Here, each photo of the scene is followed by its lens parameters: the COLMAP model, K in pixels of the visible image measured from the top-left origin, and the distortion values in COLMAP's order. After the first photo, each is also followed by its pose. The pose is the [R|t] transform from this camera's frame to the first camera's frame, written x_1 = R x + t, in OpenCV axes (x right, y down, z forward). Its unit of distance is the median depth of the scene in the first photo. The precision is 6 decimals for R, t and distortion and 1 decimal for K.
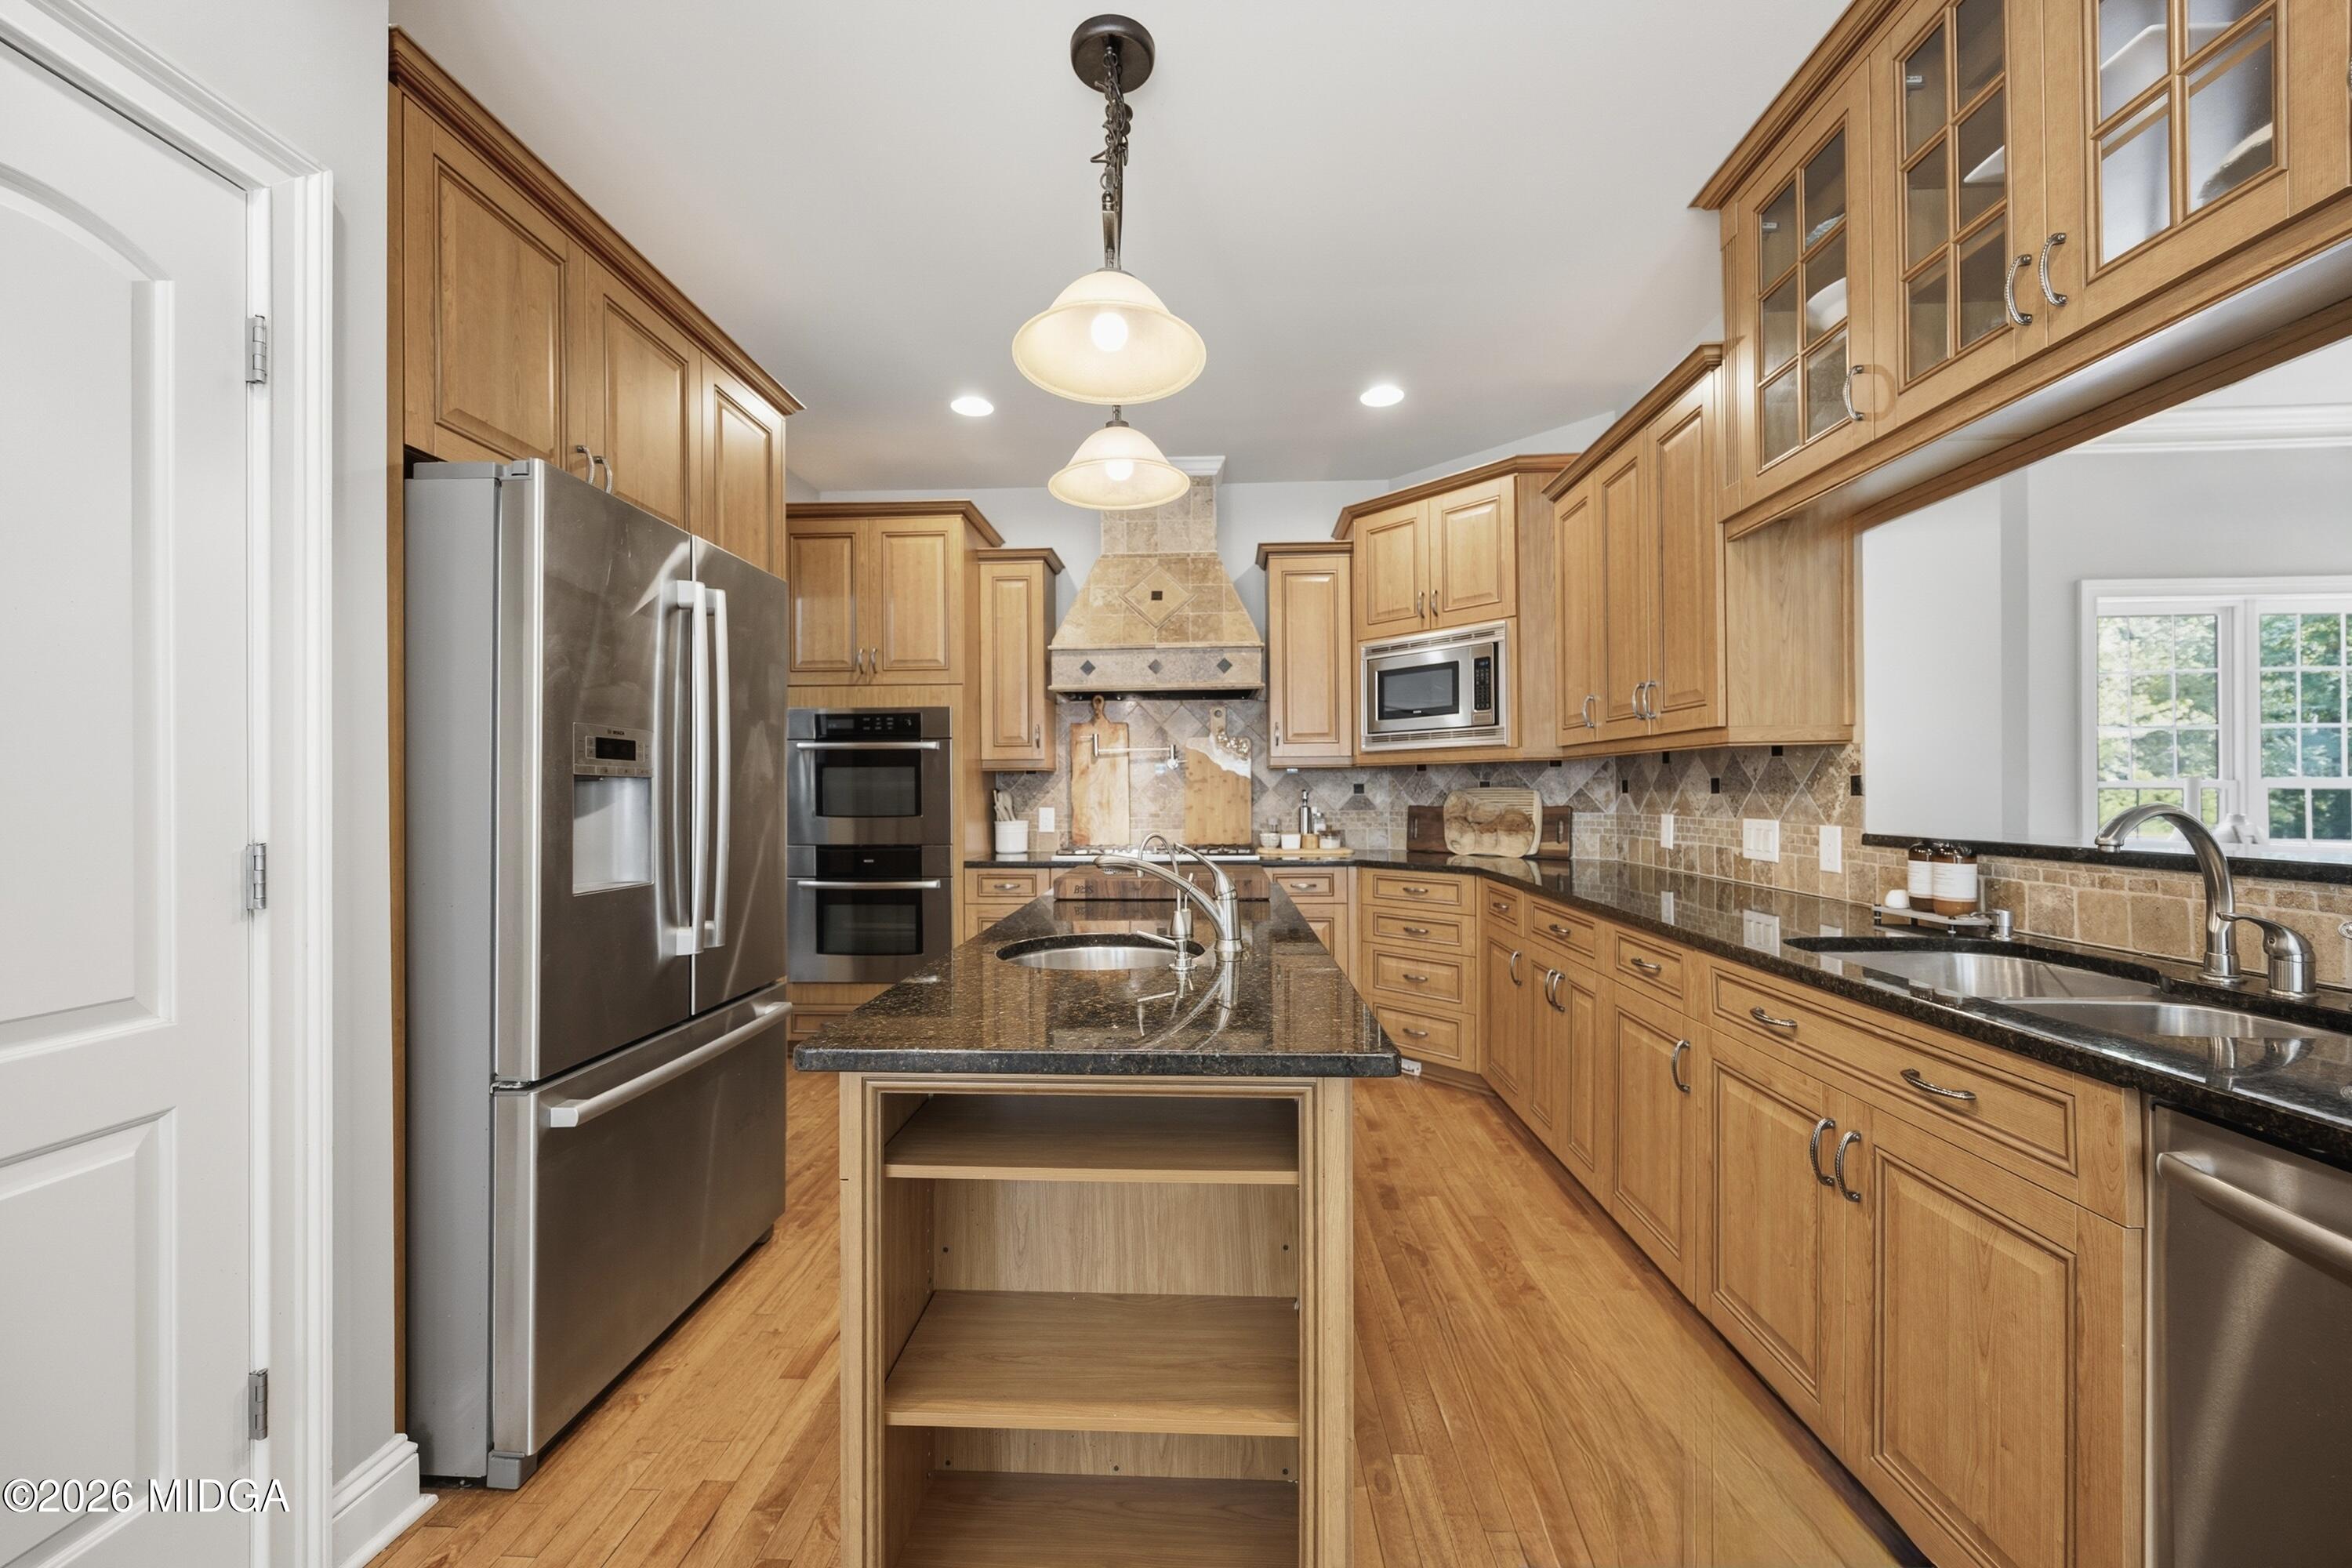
lens RADIAL K [[898.6, 0, 1183.0], [0, 898.6, 791.1], [0, 0, 1]] dist [-0.001598, 0.000146]
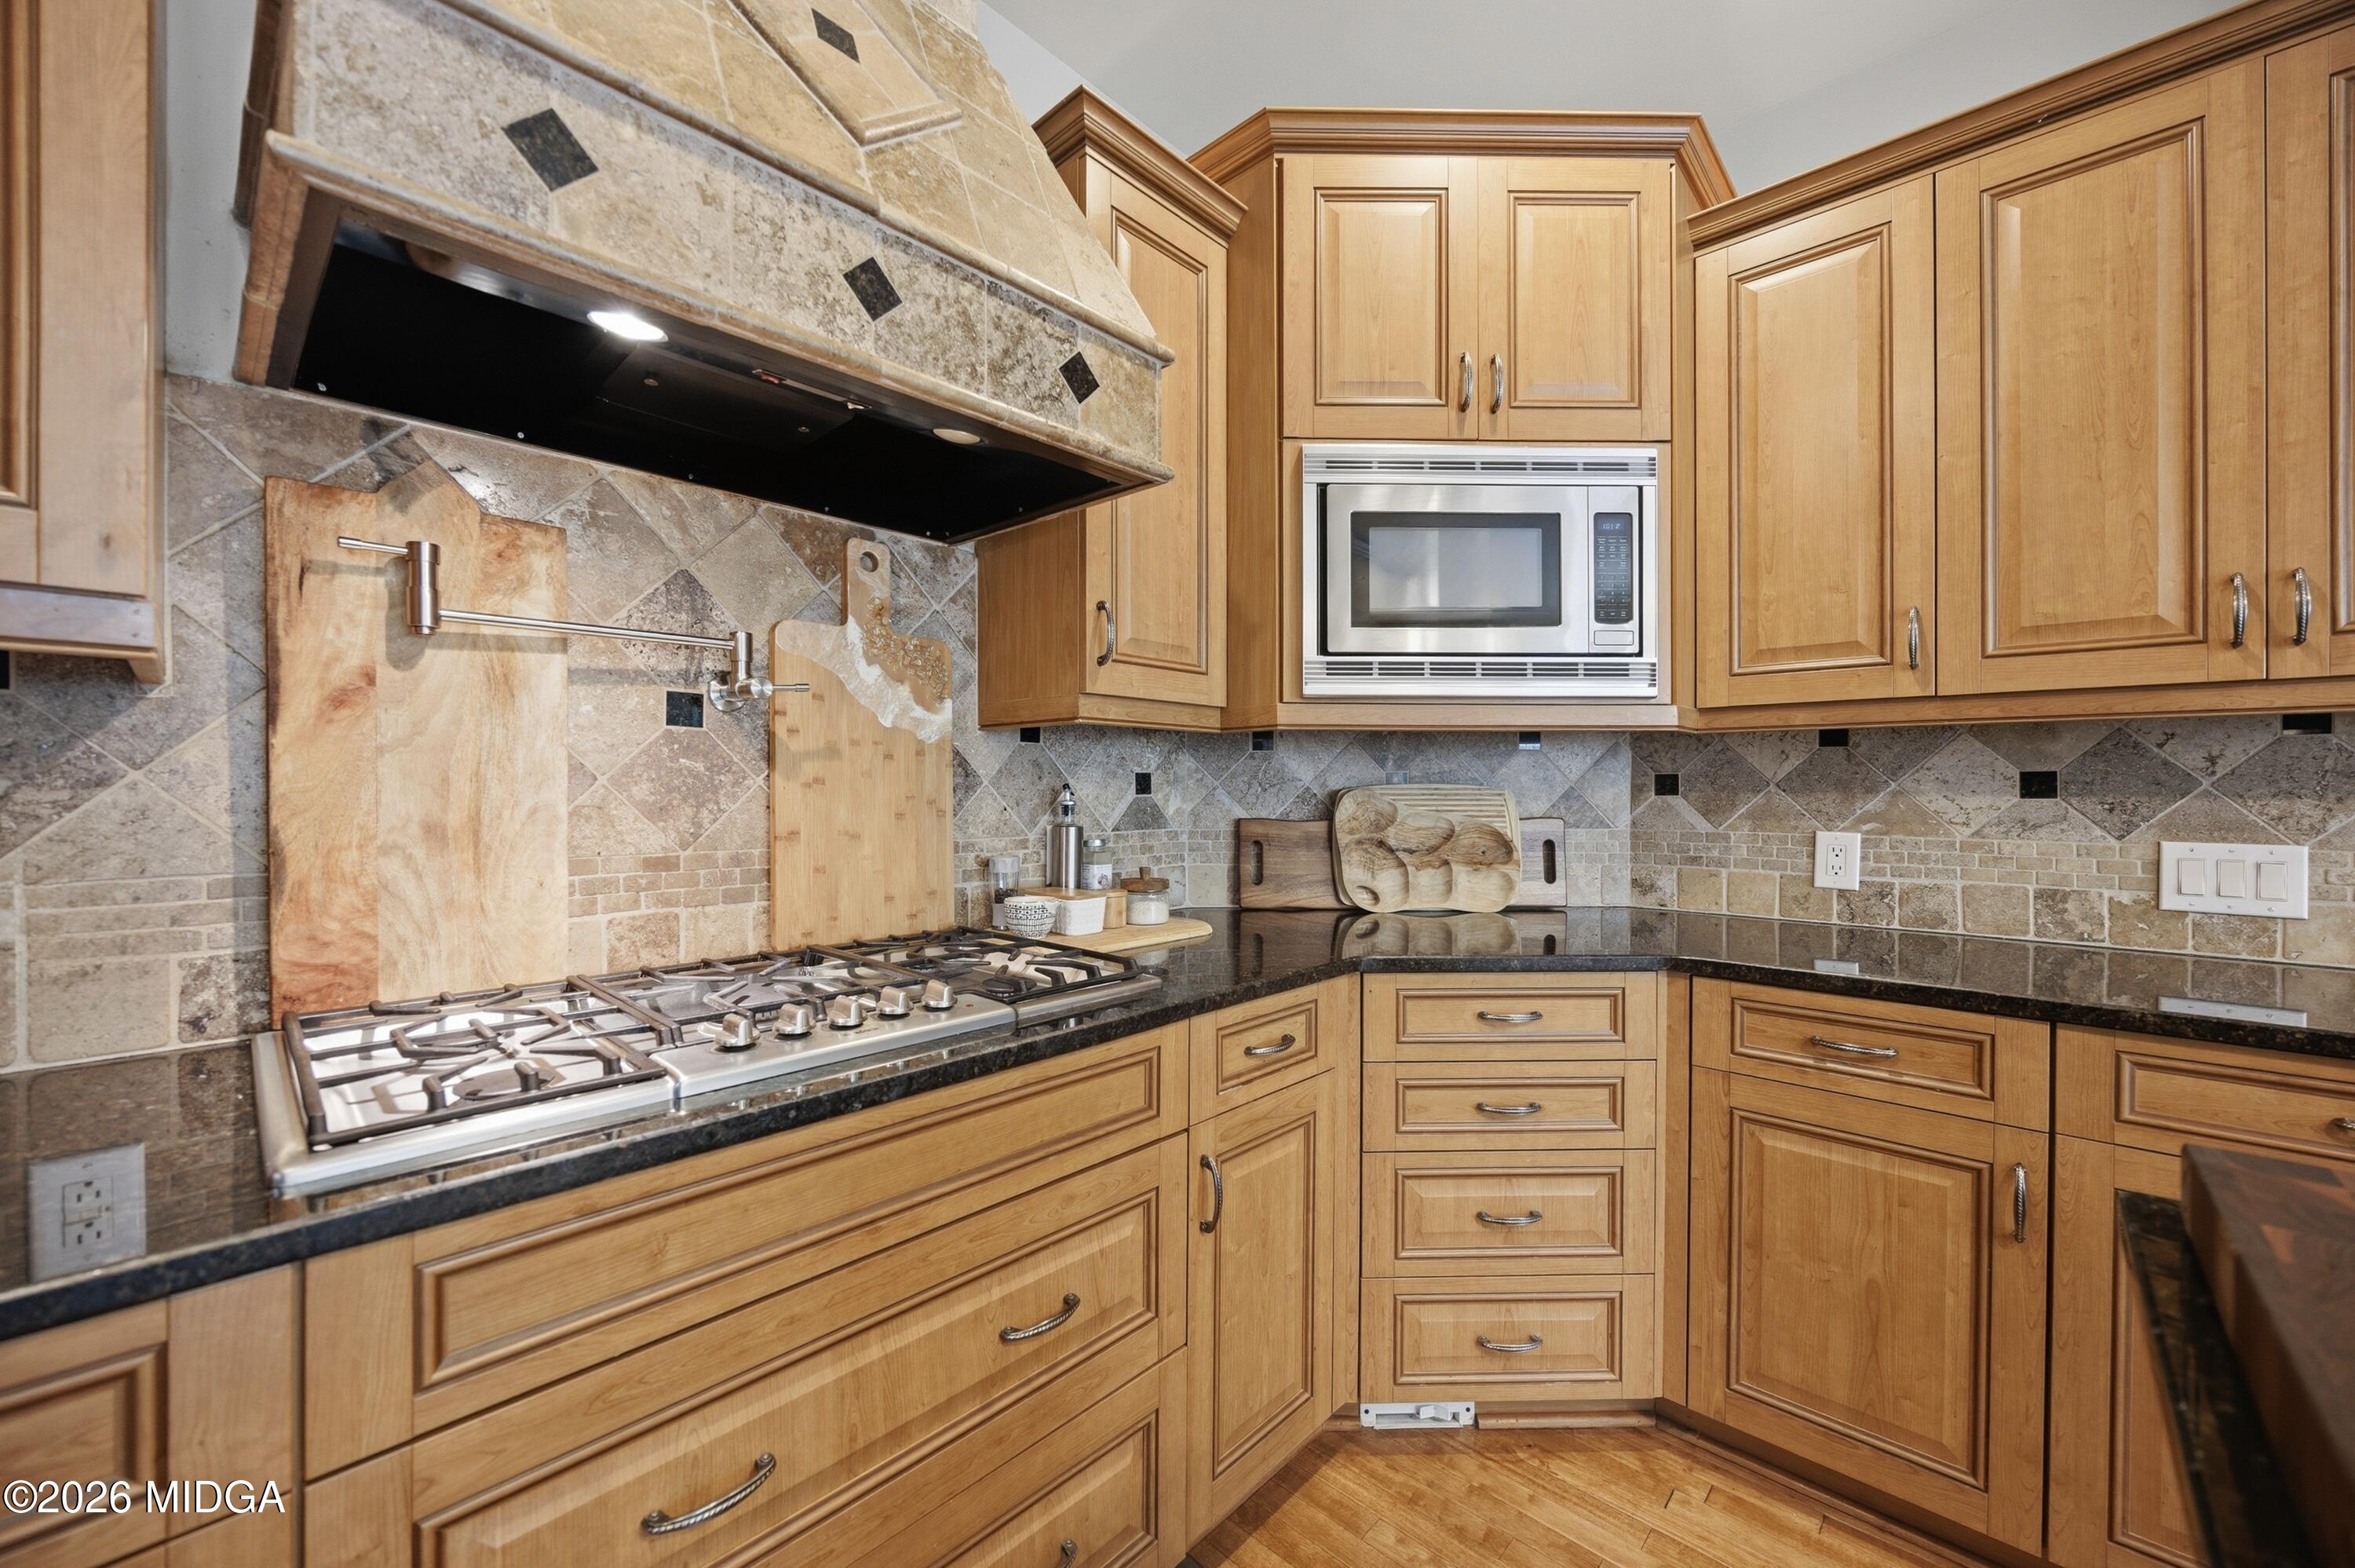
lens RADIAL K [[899.6, 0, 1175.8], [0, 899.6, 798.0], [0, 0, 1]] dist [-0.002723, -0.000213]
pose [[0.656877, 0.000540, 0.753998, -0.188777], [-0.006940, 0.999962, 0.005330, 0.003118], [-0.753966, -0.008734, 0.656855, 0.889979]]
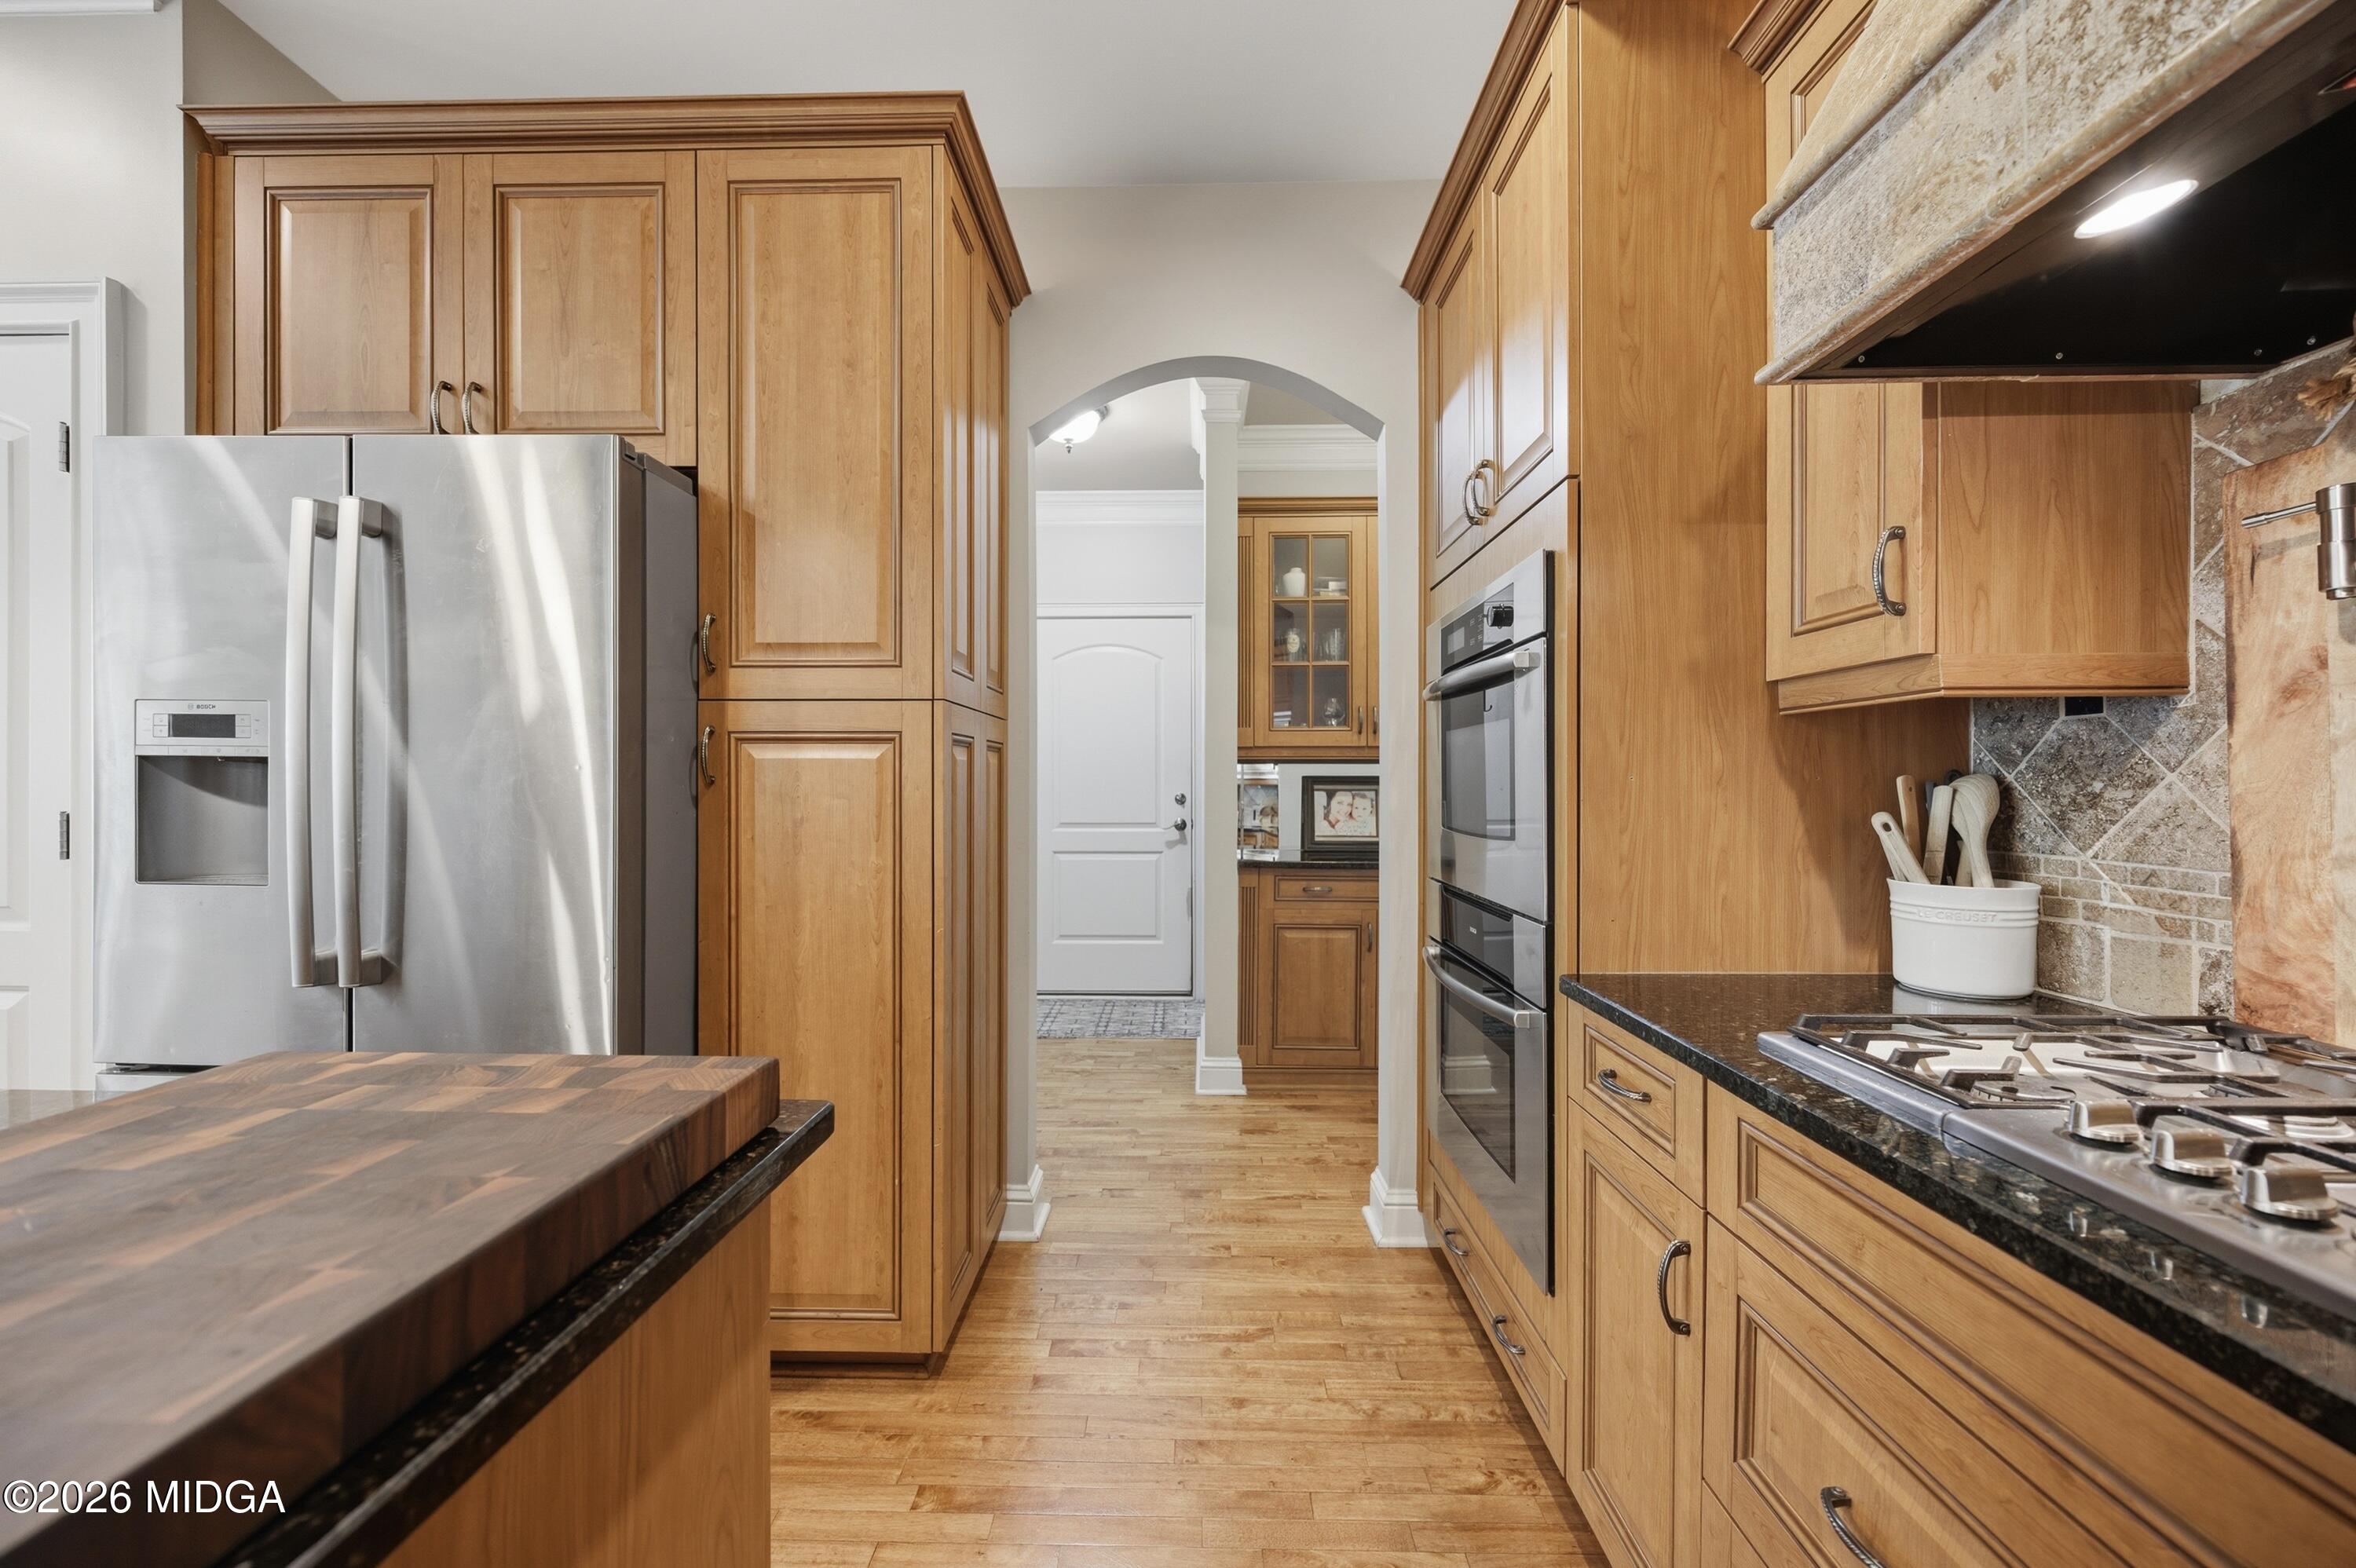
lens RADIAL K [[934.8, 0, 1178.0], [0, 934.8, 784.0], [0, 0, 1]] dist [-0.006997, 0.000129]
pose [[-0.000006, 0.006236, -0.999981, 0.136384], [-0.002633, 0.999977, 0.006236, 0.001106], [0.999997, 0.002633, 0.000011, 0.965159]]
